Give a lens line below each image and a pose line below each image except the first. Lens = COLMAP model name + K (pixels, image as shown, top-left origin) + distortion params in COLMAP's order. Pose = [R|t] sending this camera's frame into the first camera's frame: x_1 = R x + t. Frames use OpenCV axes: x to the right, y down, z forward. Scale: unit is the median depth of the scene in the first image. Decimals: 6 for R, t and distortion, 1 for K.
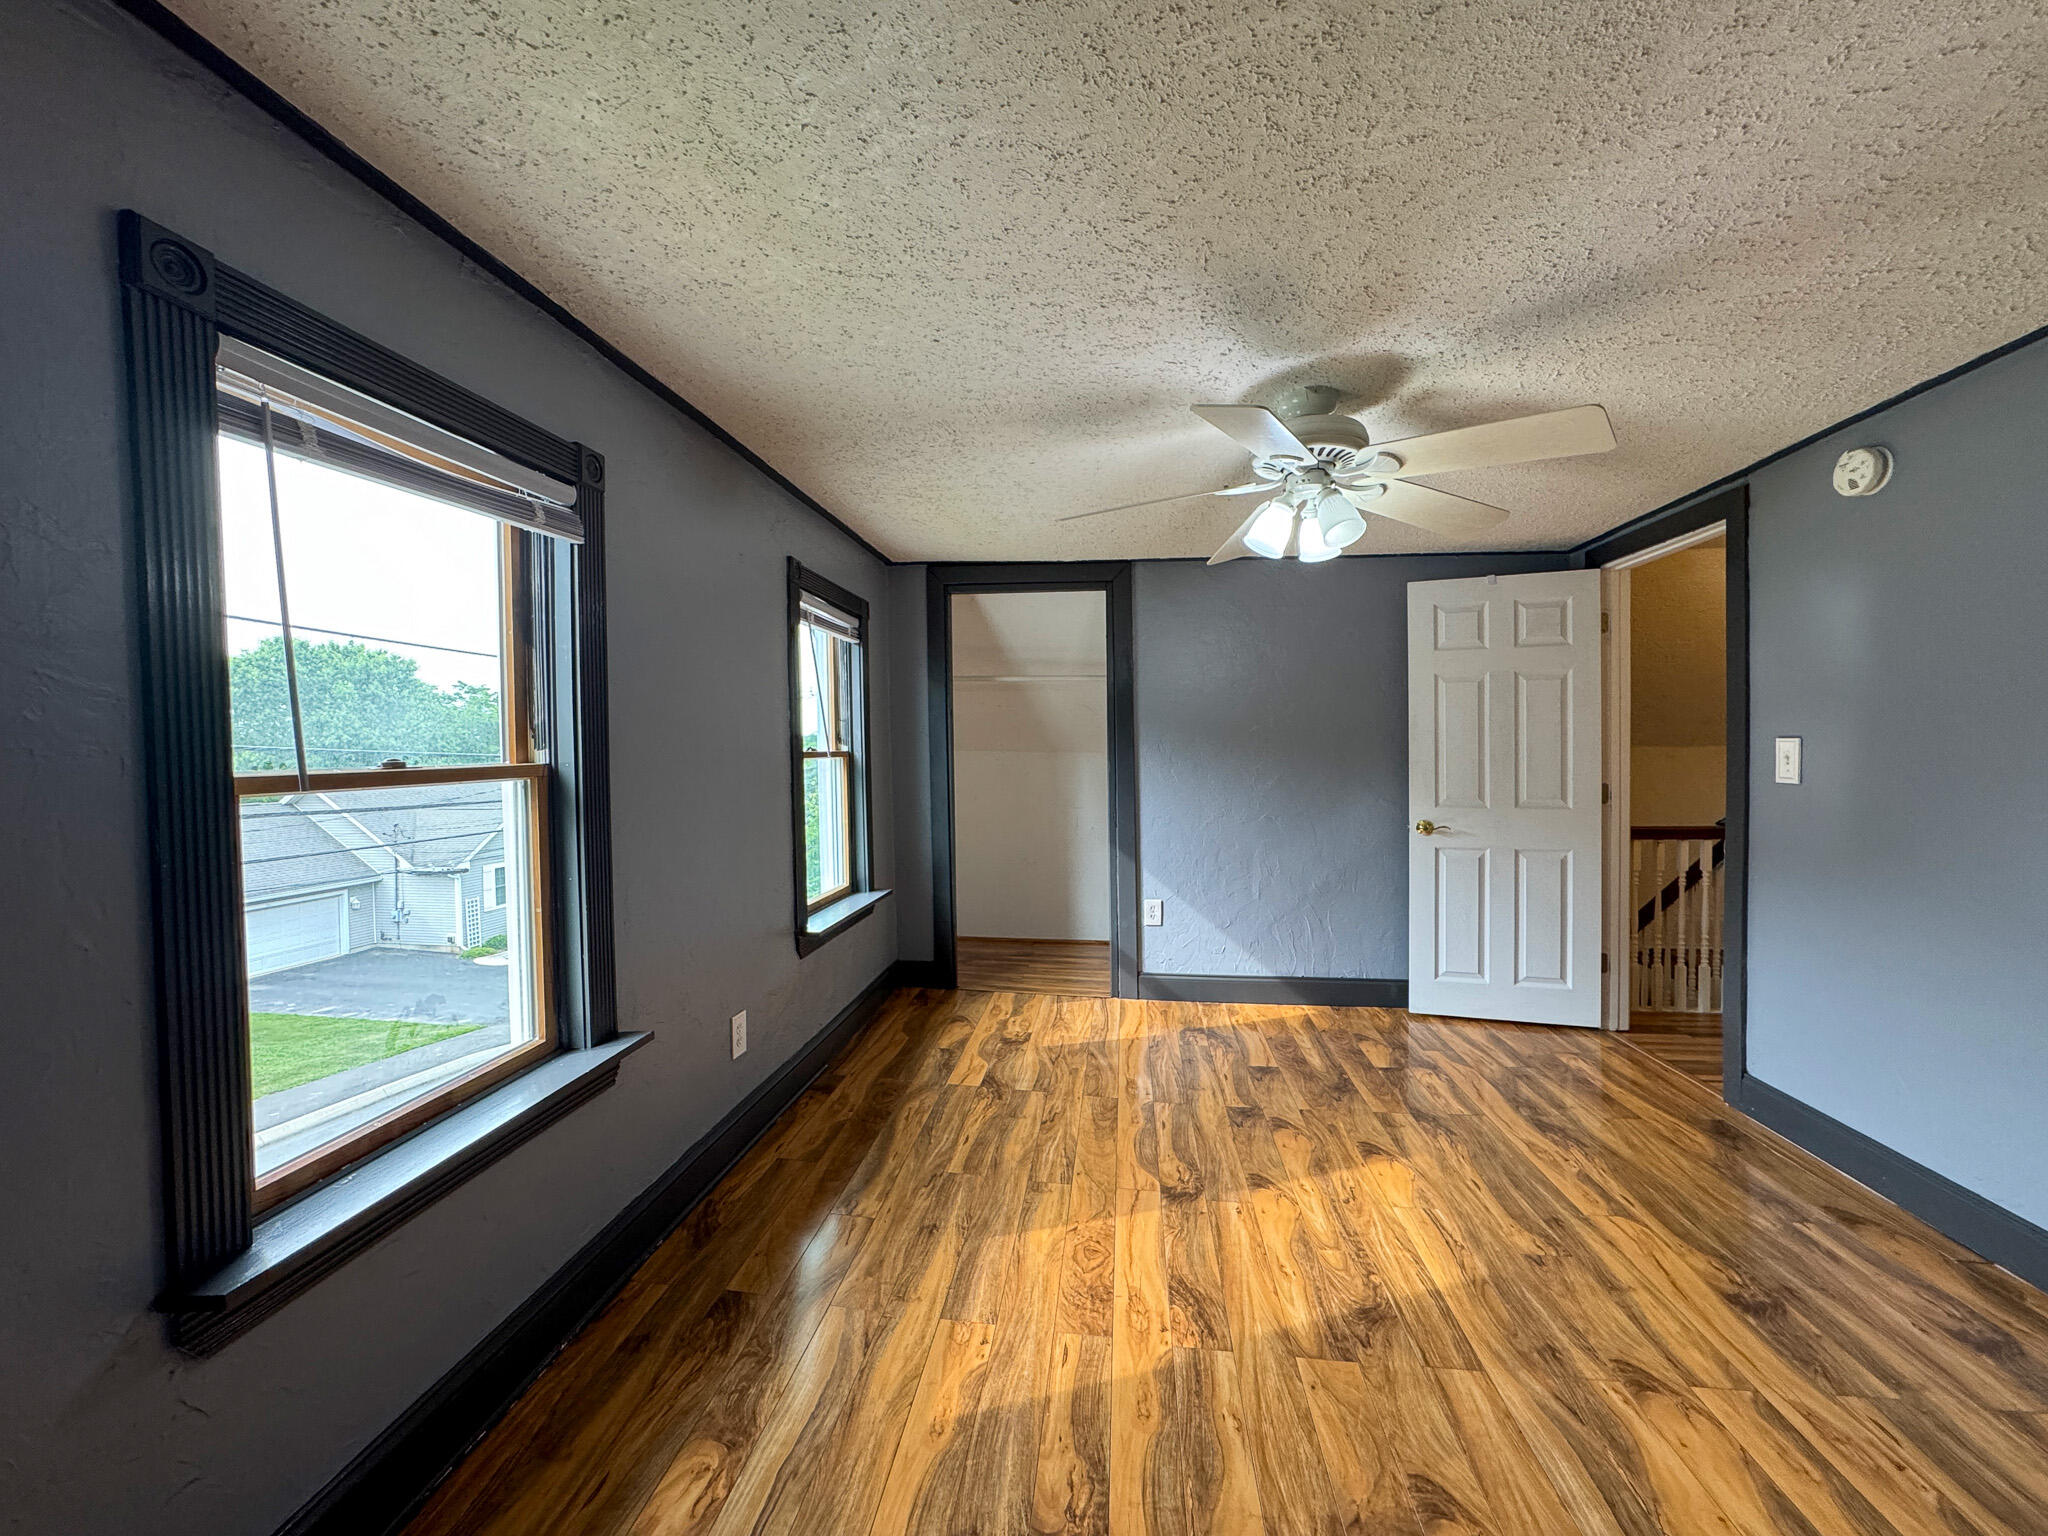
lens RADIAL K [[826.9, 0, 1022.0], [0, 826.9, 760.9], [0, 0, 1]] dist [-0.034896, 0.016187]
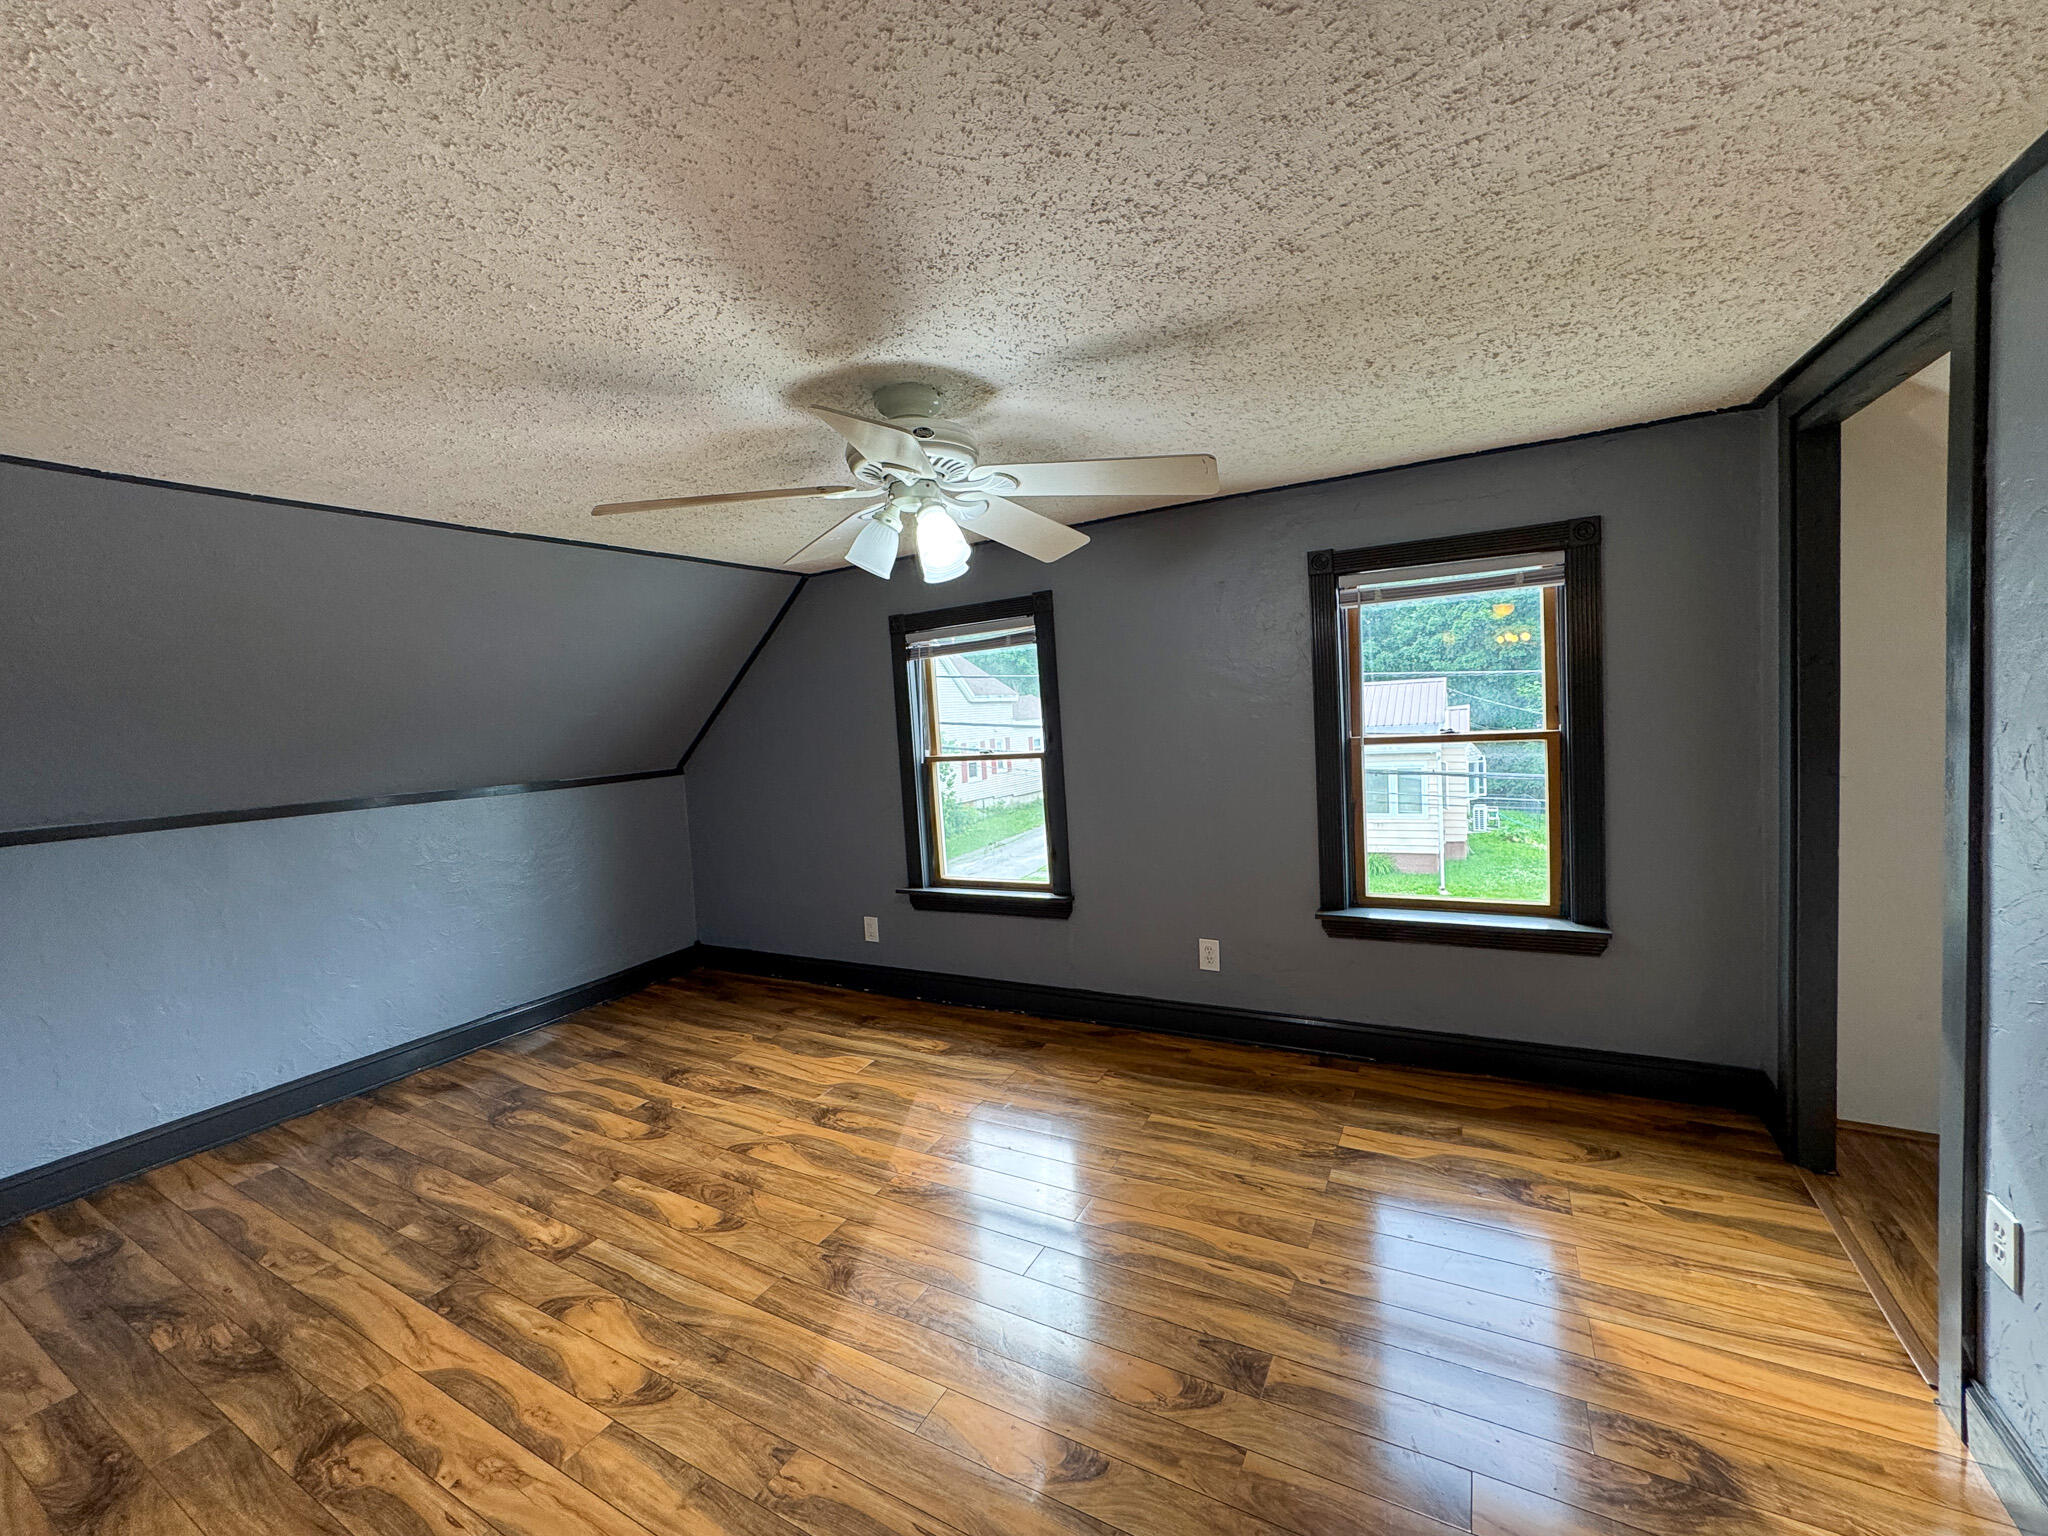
lens RADIAL K [[826.9, 0, 1022.0], [0, 826.9, 760.9], [0, 0, 1]] dist [-0.034896, 0.016187]
pose [[-0.368047, 0.090948, -0.925349, 1.369619], [0.051852, 0.995664, 0.077235, -0.140014], [0.928360, -0.019555, -0.371167, 1.707205]]
